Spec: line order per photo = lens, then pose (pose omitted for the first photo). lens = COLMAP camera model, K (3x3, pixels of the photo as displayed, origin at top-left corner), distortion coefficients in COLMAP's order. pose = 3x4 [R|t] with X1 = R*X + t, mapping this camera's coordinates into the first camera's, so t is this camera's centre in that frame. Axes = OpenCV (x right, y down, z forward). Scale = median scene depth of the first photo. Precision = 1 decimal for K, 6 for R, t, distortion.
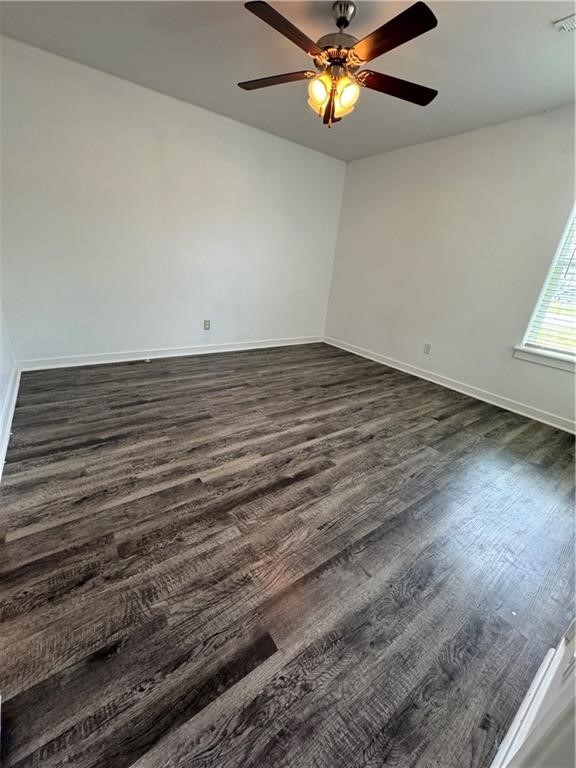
lens RADIAL K [[304.4, 0, 288.0], [0, 304.4, 384.0], [0, 0, 1]] dist [-0.003173, 0.000155]
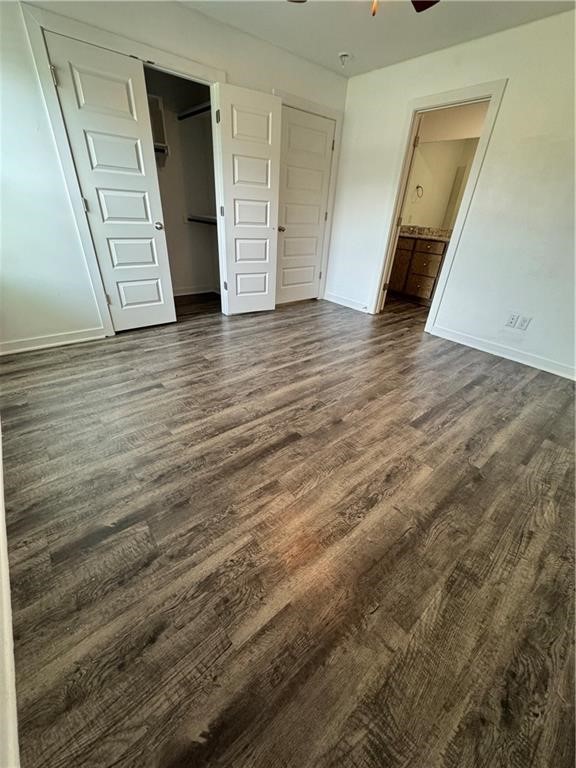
lens RADIAL K [[304.4, 0, 288.0], [0, 304.4, 384.0], [0, 0, 1]] dist [-0.003173, 0.000155]
pose [[-0.987446, -0.083636, -0.133995, 0.264228], [-0.156977, 0.613816, 0.773685, -0.602004], [0.017540, 0.785006, -0.619239, 1.564311]]
